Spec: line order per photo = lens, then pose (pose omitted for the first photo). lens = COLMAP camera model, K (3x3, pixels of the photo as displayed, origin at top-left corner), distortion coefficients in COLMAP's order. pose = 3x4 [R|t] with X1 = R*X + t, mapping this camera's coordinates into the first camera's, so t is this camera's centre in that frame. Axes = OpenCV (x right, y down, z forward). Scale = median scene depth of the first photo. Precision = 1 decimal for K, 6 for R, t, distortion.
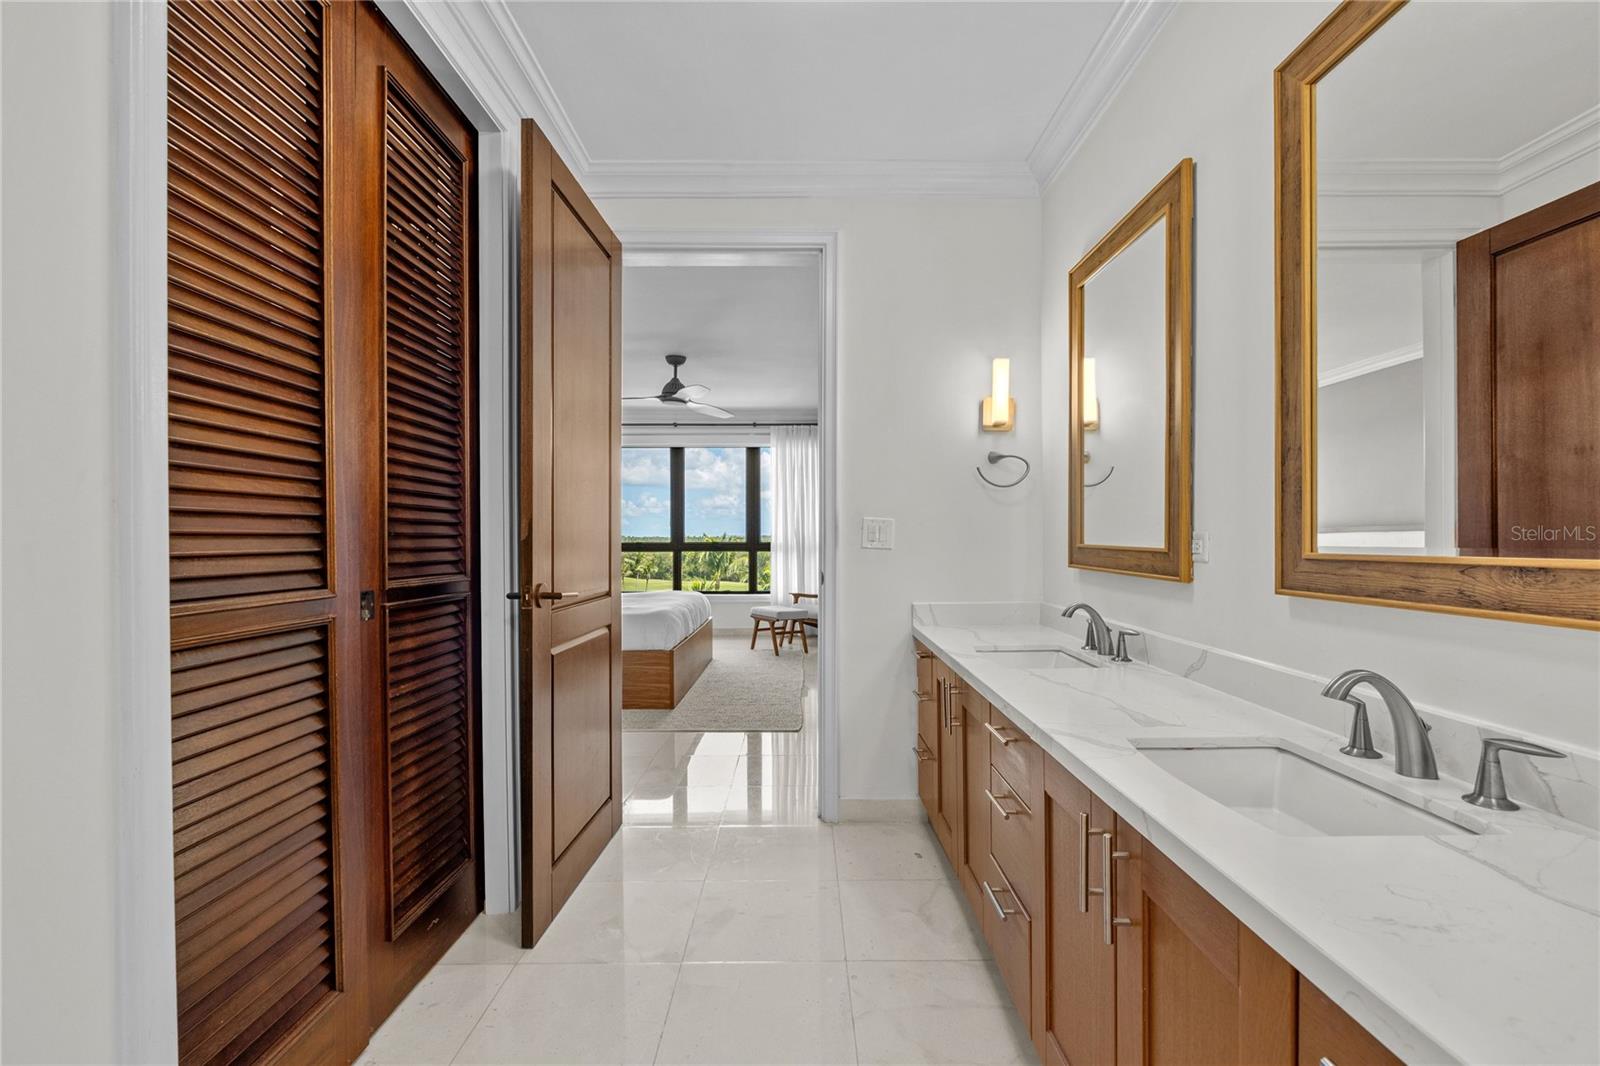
lens RADIAL K [[673.8, 0, 788.2], [0, 673.8, 540.8], [0, 0, 1]] dist [-0.016021, 0.000219]
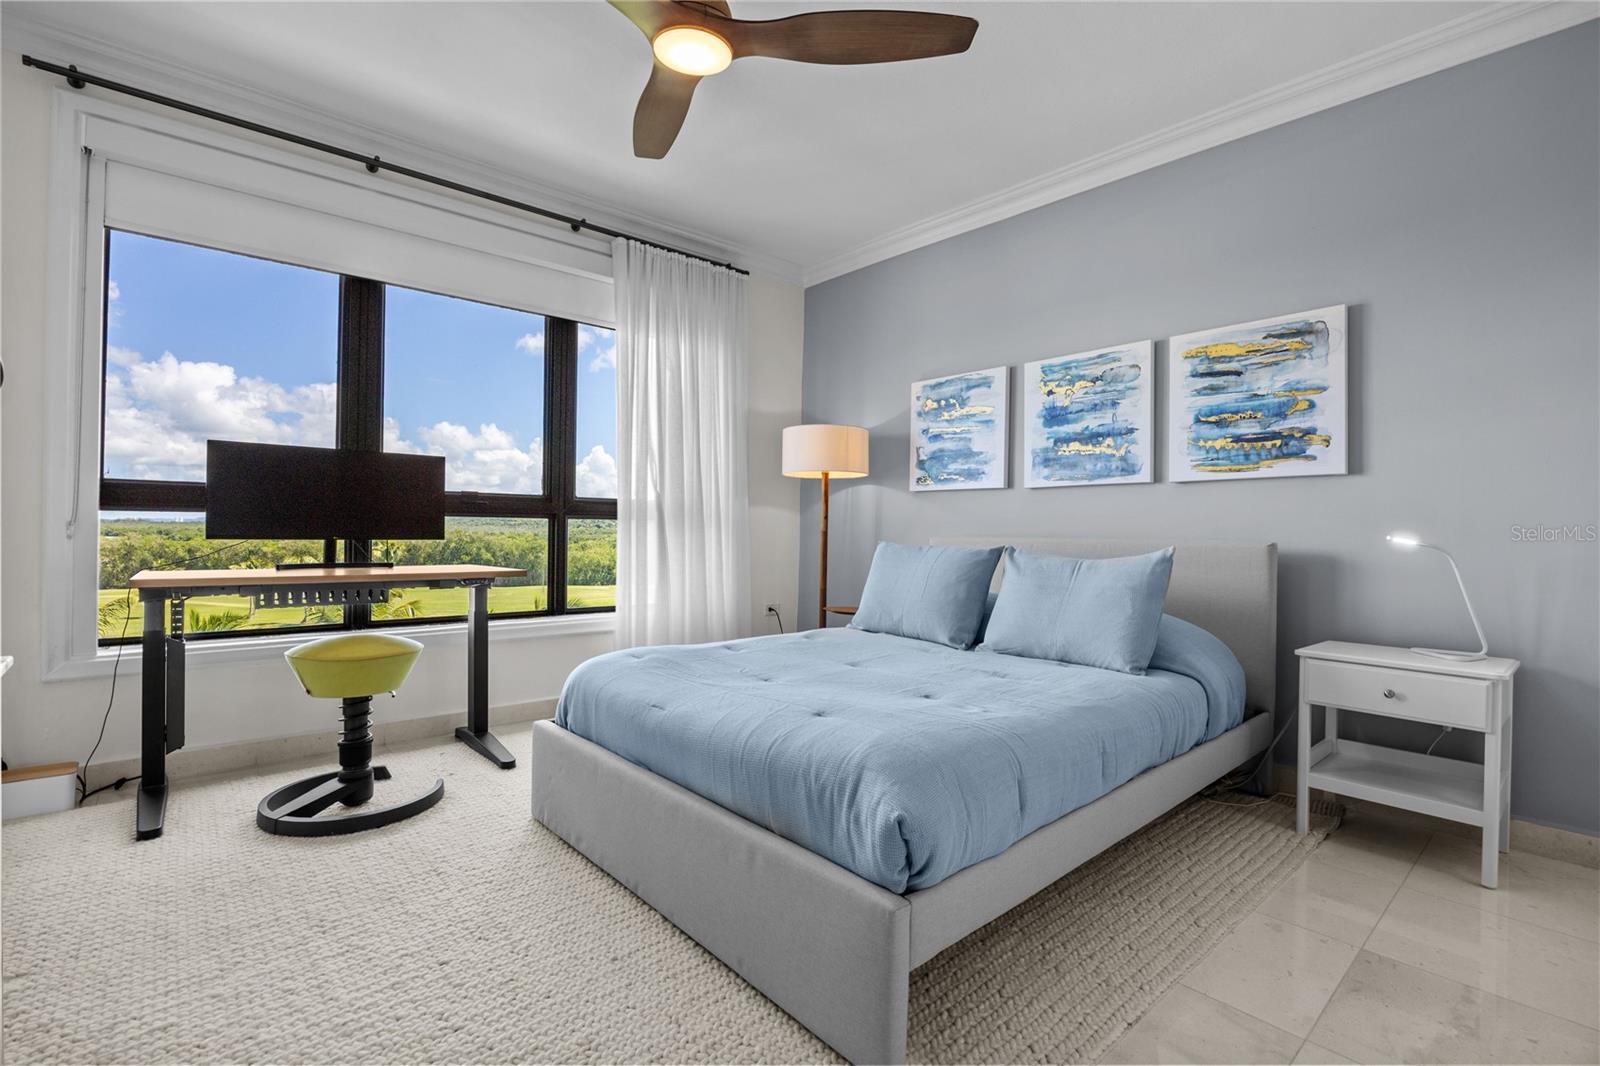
lens RADIAL K [[734.8, 0, 832.9], [0, 734.8, 525.3], [0, 0, 1]] dist [-0.020299, -0.000974]
pose [[0.724448, 0.014935, 0.689167, -0.255226], [-0.011517, 0.999888, -0.009563, 0.023065], [-0.689233, -0.001009, 0.724539, 0.538097]]
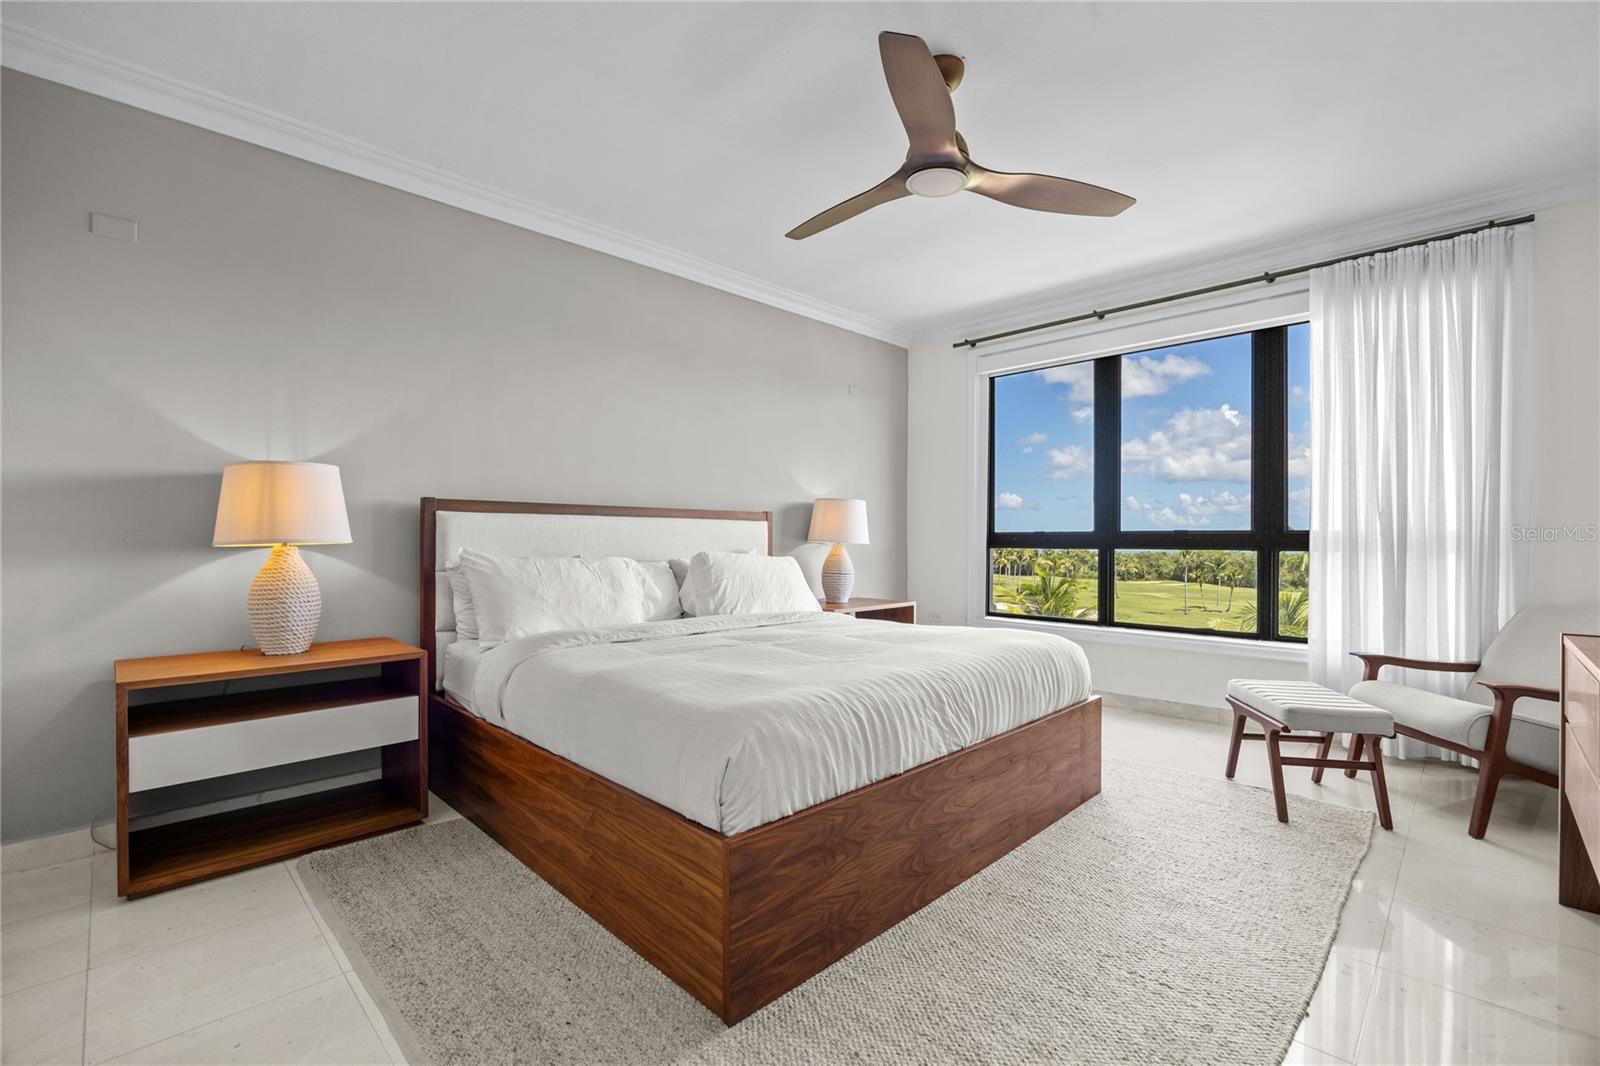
lens RADIAL K [[673.8, 0, 806.7], [0, 673.8, 539.4], [0, 0, 1]] dist [-0.016021, 0.000219]
pose [[0.719819, 0.007557, -0.694120, 0.041048], [-0.009545, 0.999954, 0.000988, 0.010339], [0.694096, 0.005914, 0.719858, 0.438929]]
